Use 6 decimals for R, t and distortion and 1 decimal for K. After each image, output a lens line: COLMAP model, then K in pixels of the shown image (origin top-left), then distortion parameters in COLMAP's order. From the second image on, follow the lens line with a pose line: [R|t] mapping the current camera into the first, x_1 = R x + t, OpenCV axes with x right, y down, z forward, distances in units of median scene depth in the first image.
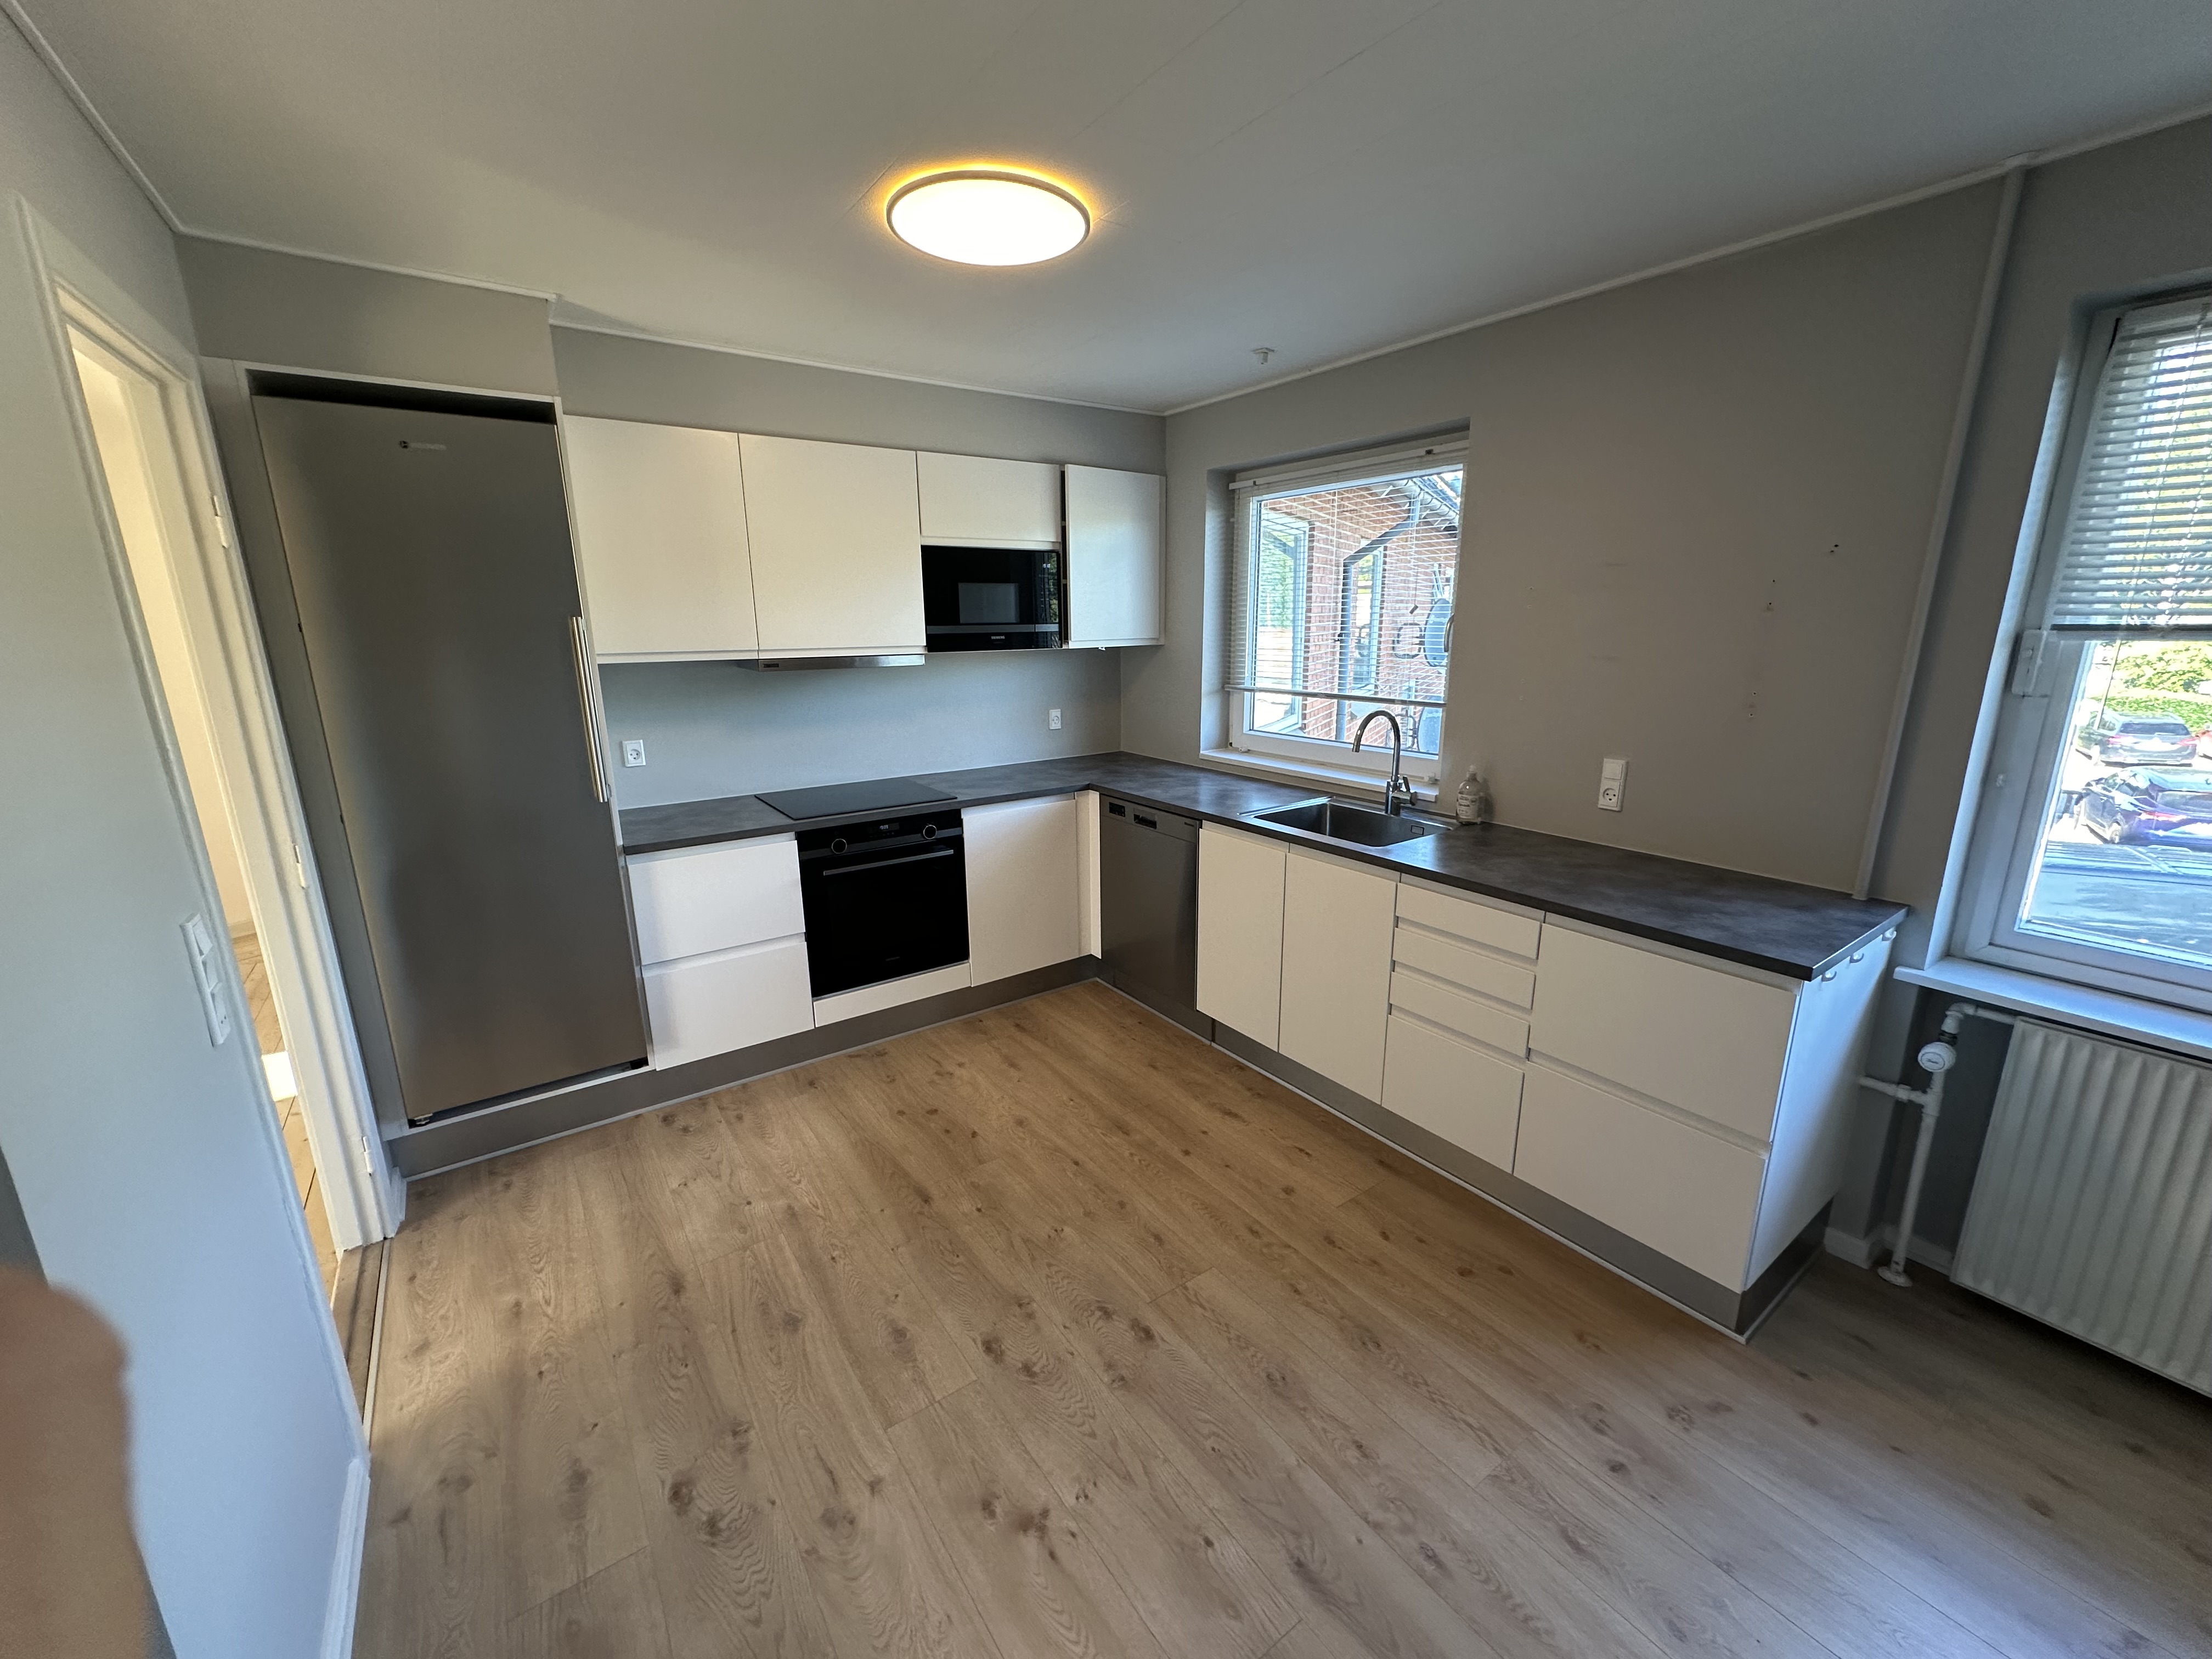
lens RADIAL K [[880.1, 0, 1102.3], [0, 880.1, 830.6], [0, 0, 1]] dist [-0.000964, -0.000205]
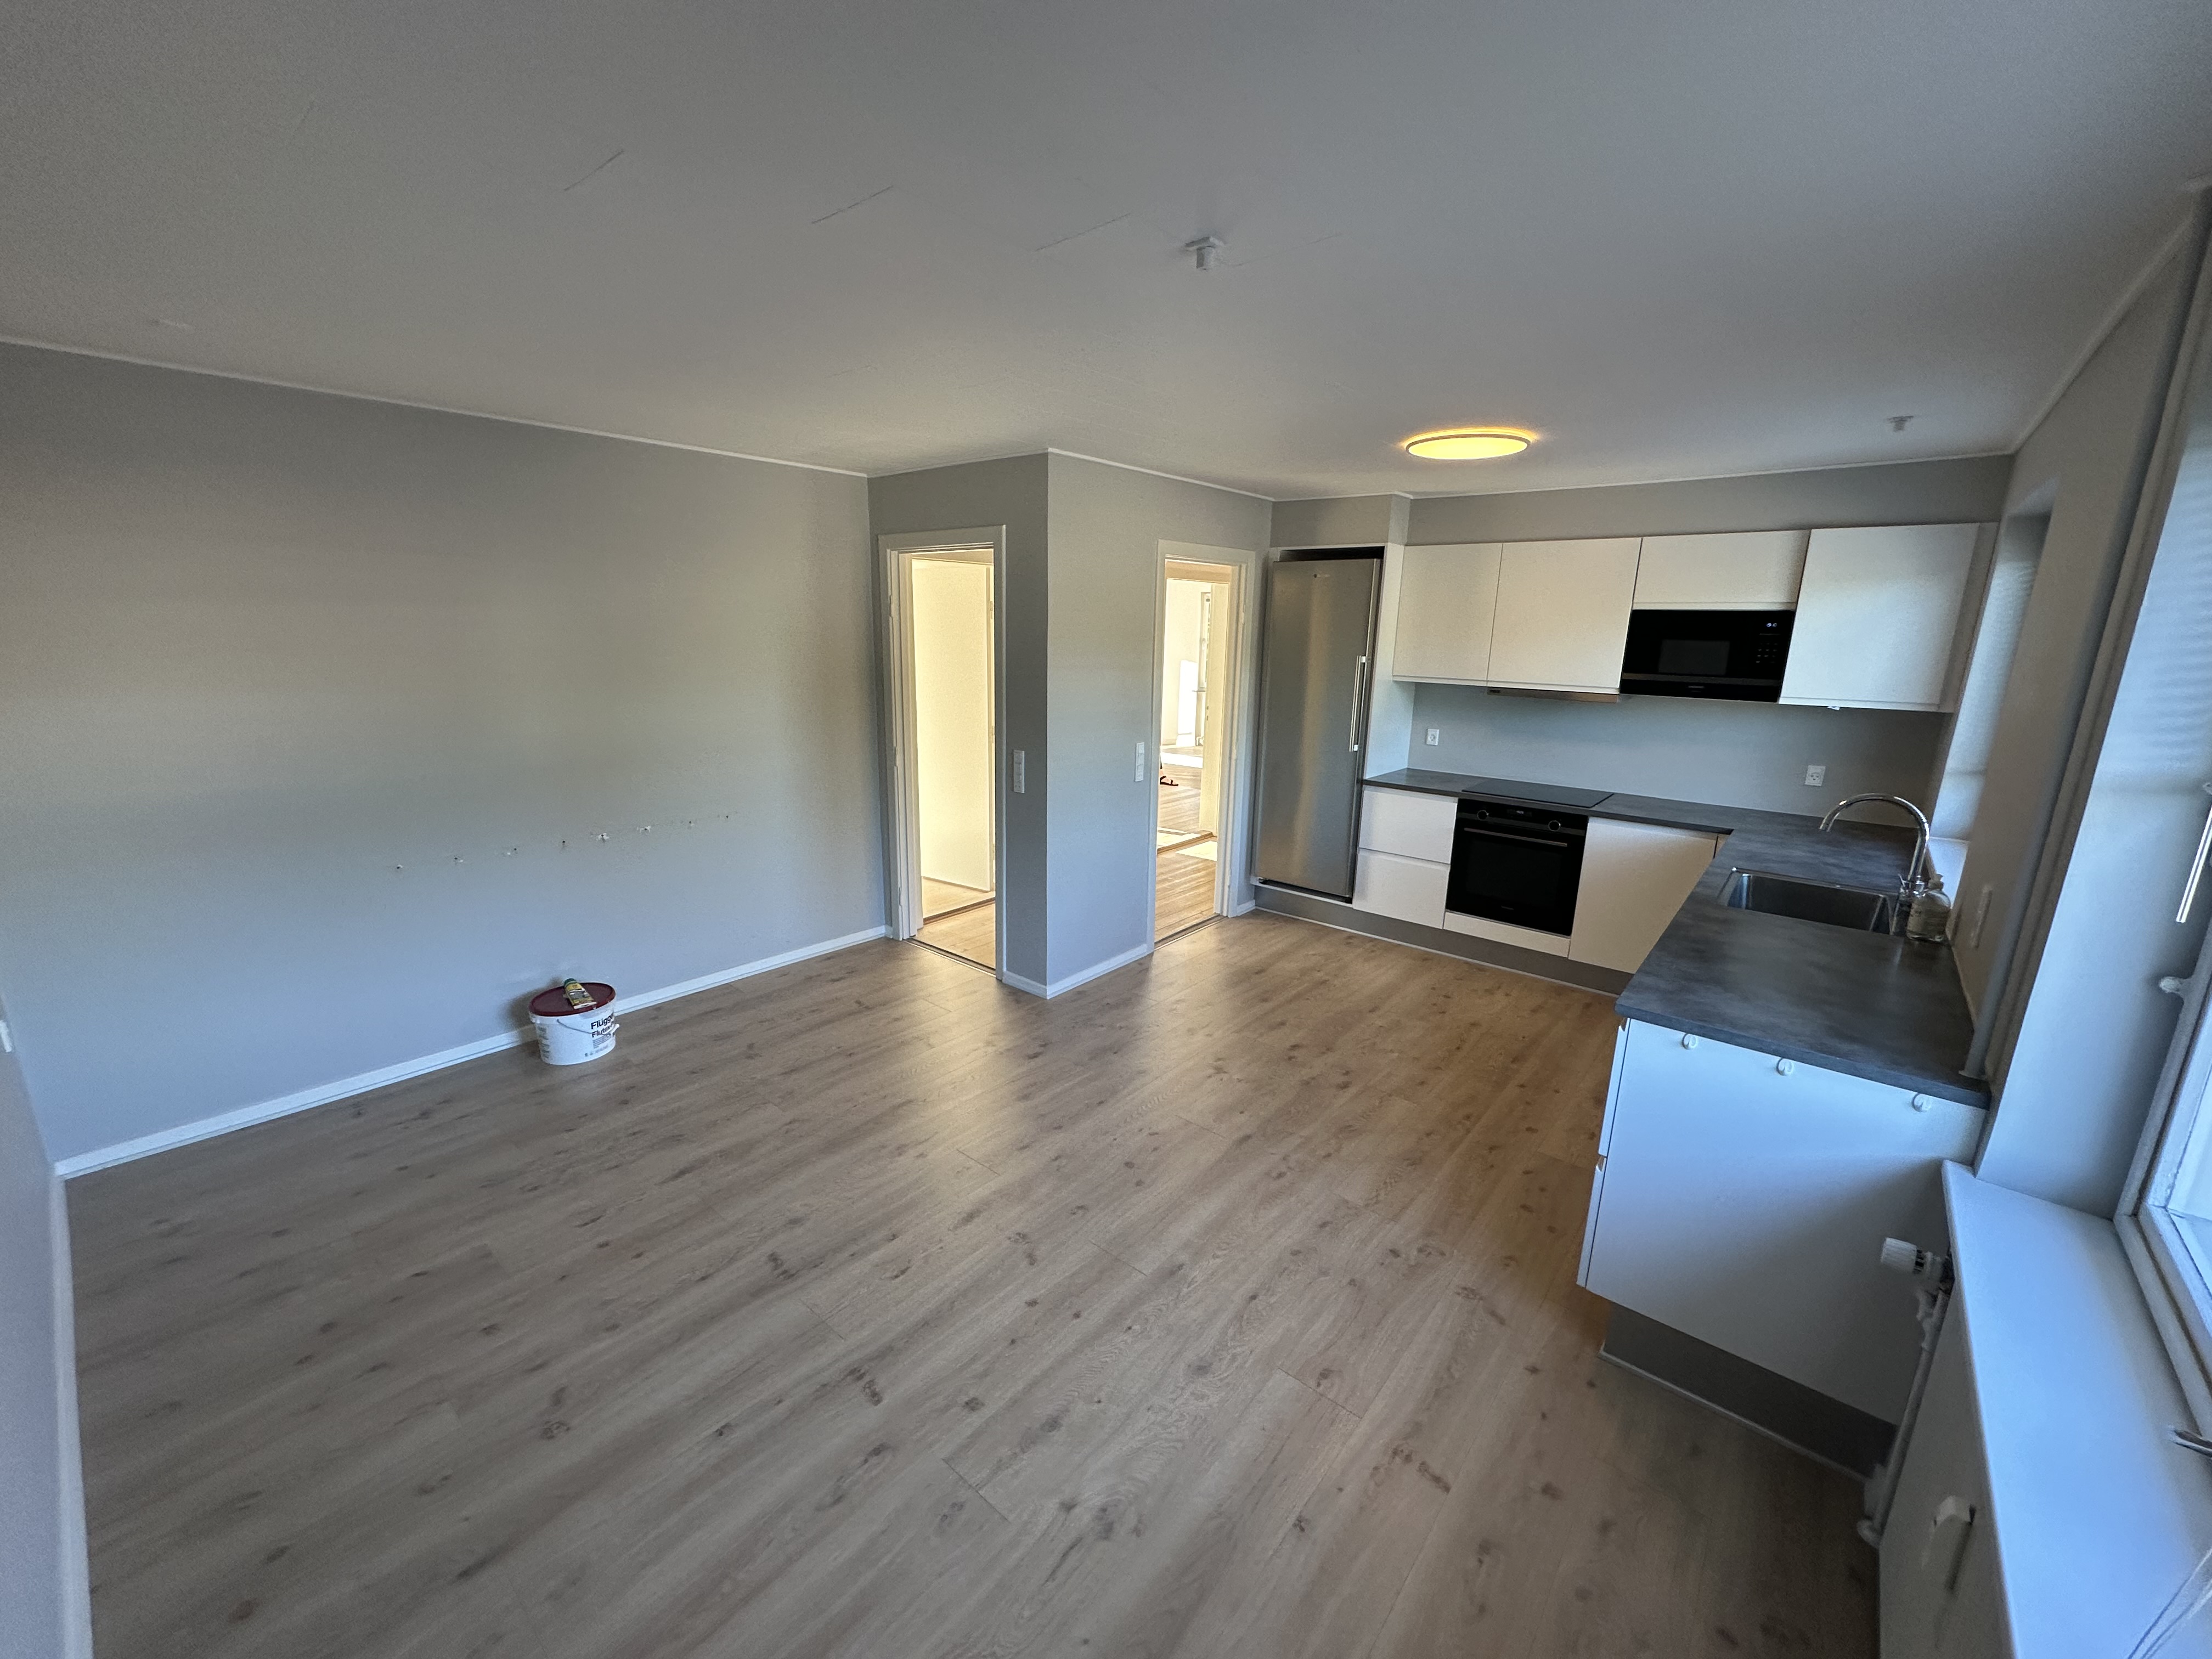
lens RADIAL K [[880.1, 0, 1102.3], [0, 880.1, 830.6], [0, 0, 1]] dist [-0.000964, -0.000205]
pose [[0.248933, 0.236640, -0.939167, 0.920131], [-0.249490, 0.952634, 0.173904, -0.054522], [0.935835, 0.191023, 0.296182, -0.029100]]
